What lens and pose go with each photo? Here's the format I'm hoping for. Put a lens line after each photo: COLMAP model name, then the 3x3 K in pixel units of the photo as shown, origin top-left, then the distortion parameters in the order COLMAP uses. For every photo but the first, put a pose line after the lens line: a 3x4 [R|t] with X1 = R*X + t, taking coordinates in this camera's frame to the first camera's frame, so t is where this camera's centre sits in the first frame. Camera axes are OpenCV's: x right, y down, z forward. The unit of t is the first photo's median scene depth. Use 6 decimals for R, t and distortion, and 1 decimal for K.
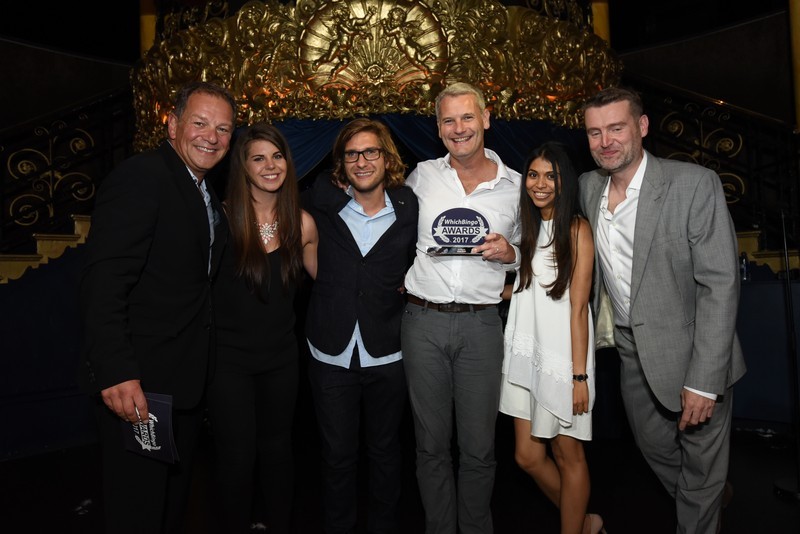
lens RADIAL K [[601.2, 0, 402.0], [0, 601.2, 267.2], [0, 0, 1]] dist [-0.025336, 0.006710]
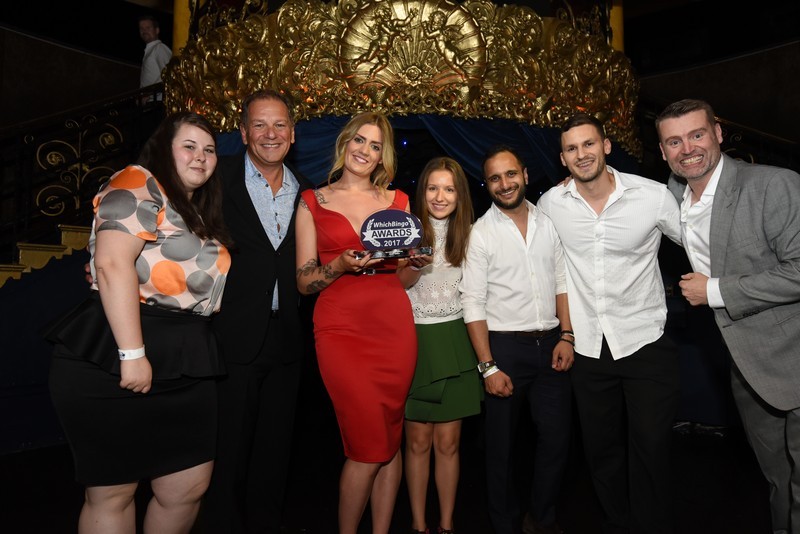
lens RADIAL K [[557.8, 0, 407.7], [0, 557.8, 265.8], [0, 0, 1]] dist [-0.030107, 0.001682]
pose [[0.999042, 0.035454, 0.025673, -0.066793], [-0.034735, 0.999007, -0.027917, 0.024308], [-0.026637, 0.026998, 0.999281, 0.073951]]
